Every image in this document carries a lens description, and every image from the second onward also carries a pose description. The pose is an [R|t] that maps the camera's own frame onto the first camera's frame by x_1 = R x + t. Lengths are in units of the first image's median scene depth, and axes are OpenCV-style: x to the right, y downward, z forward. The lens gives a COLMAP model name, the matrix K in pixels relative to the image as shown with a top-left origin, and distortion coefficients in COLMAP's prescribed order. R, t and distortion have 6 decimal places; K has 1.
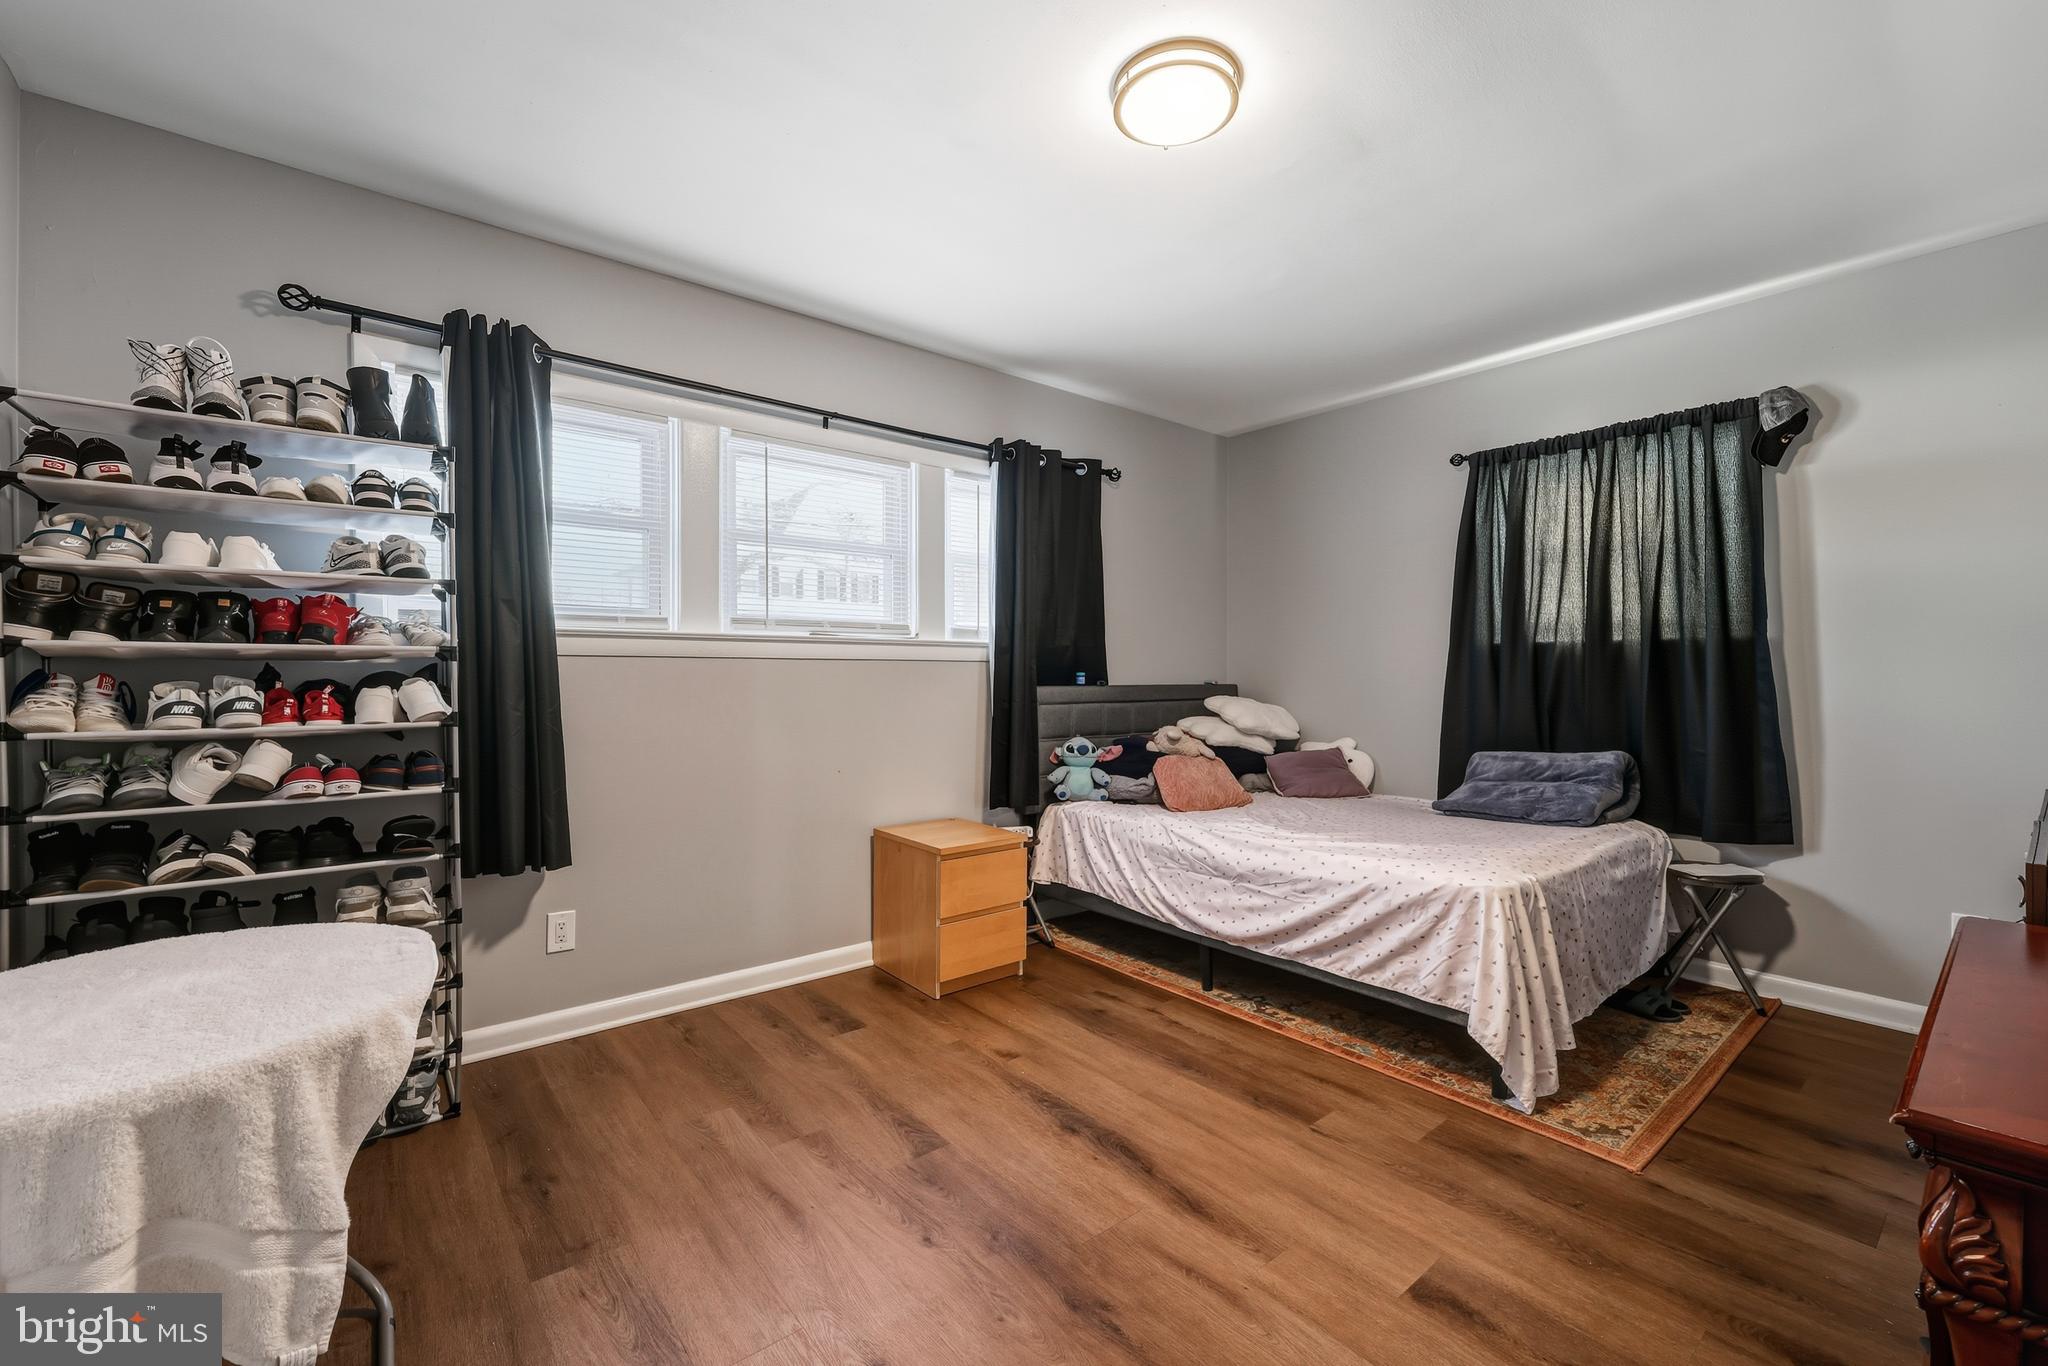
lens RADIAL K [[842.9, 0, 1011.2], [0, 842.9, 685.8], [0, 0, 1]] dist [0.008546, -0.000103]
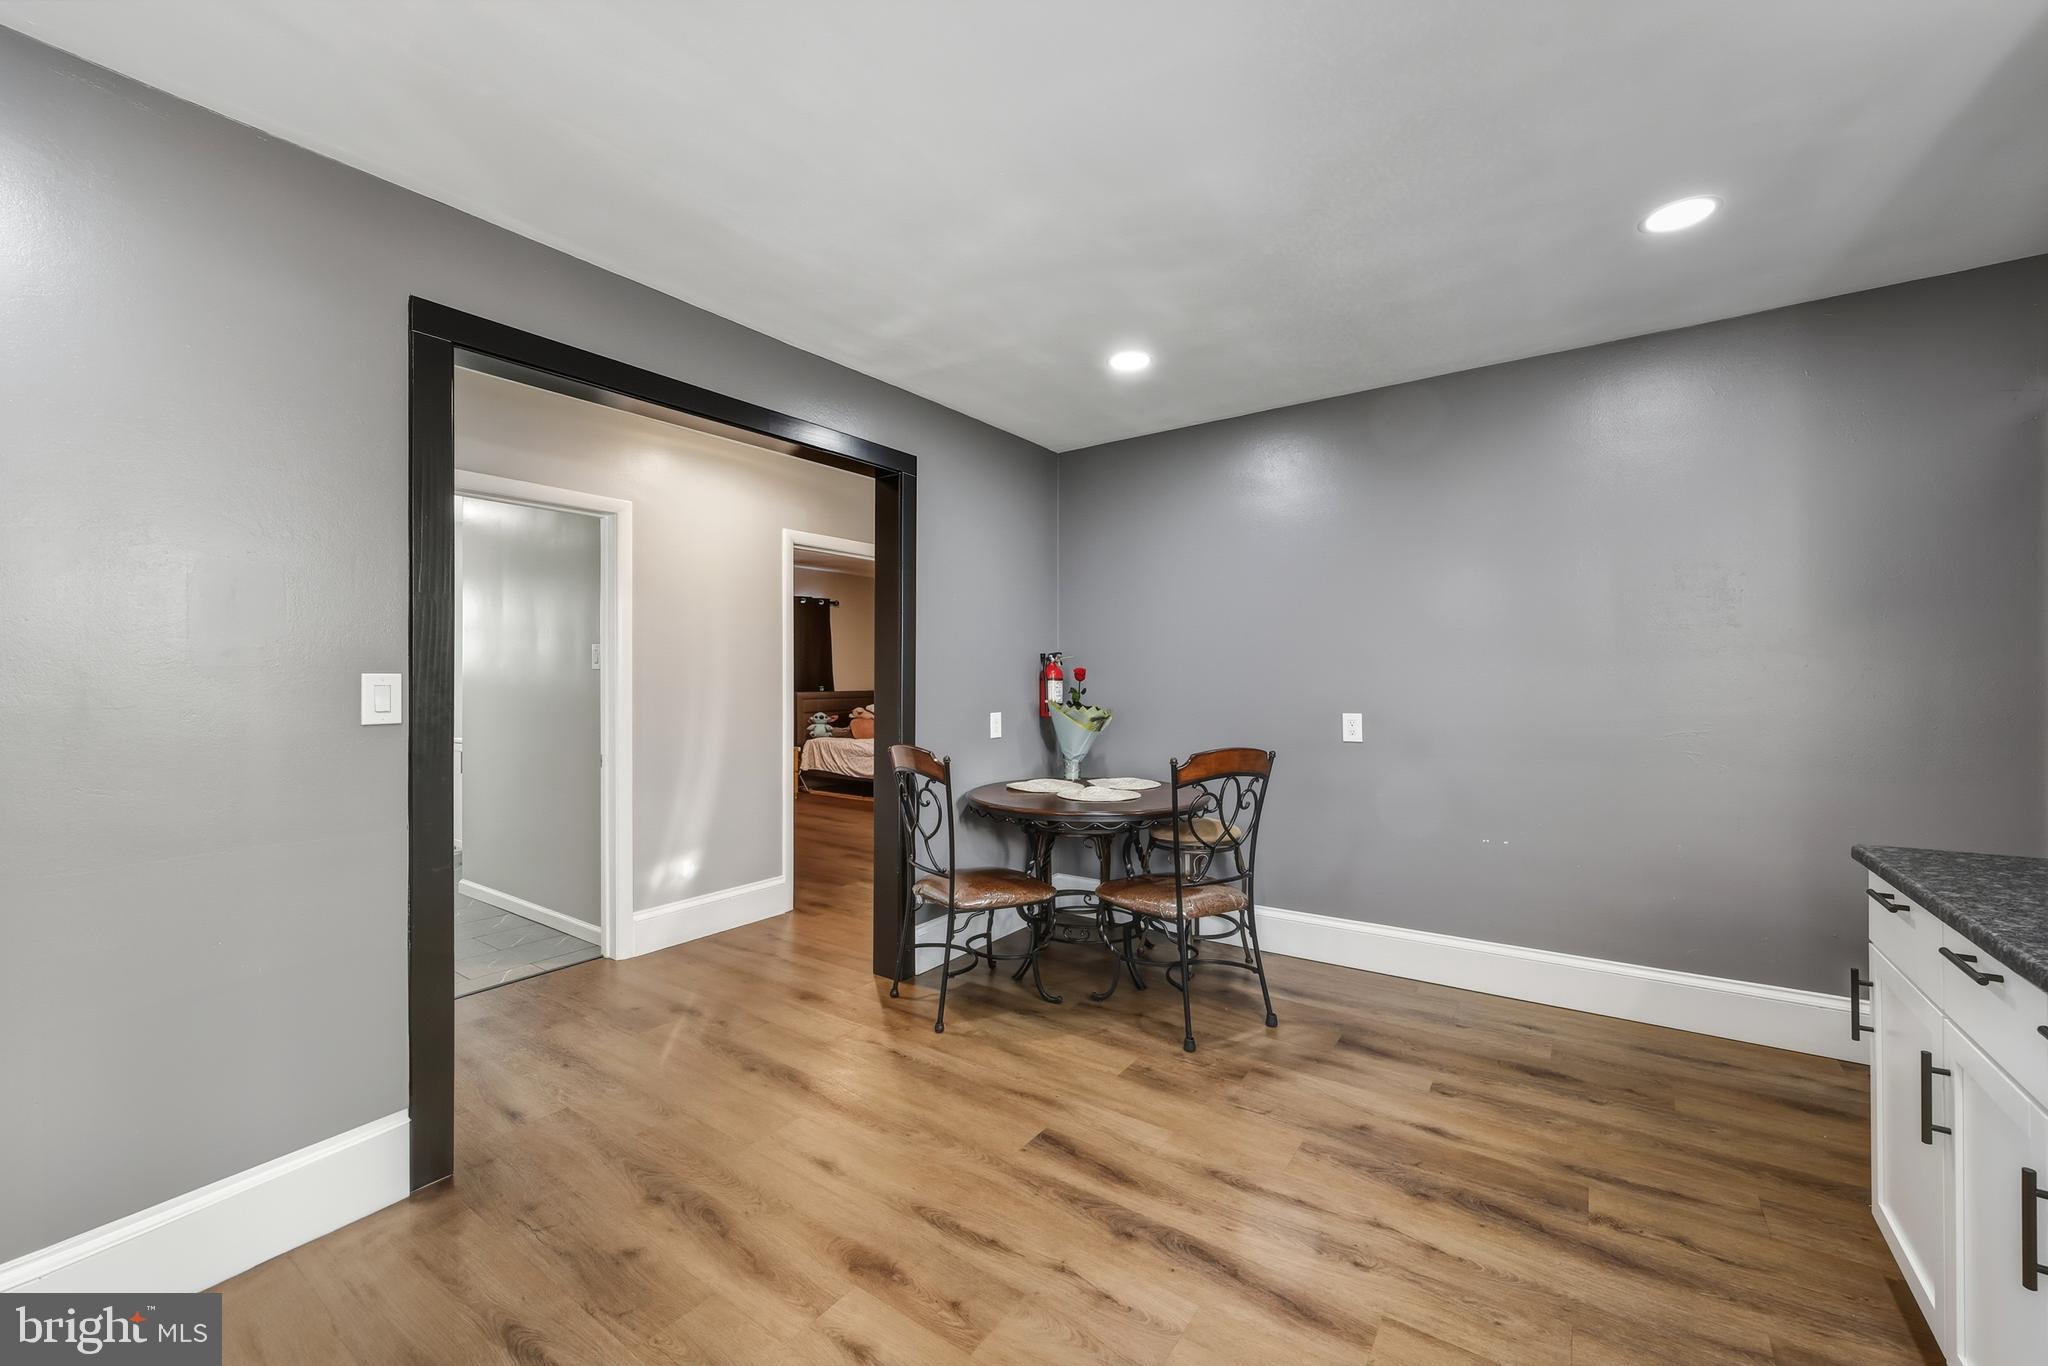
lens RADIAL K [[842.9, 0, 1011.2], [0, 842.9, 685.8], [0, 0, 1]] dist [0.008546, -0.000103]
pose [[0.964671, -0.003933, 0.263427, -0.031675], [0.003889, 0.999992, 0.000688, -0.016957], [-0.263427, 0.000361, 0.964679, -1.578994]]
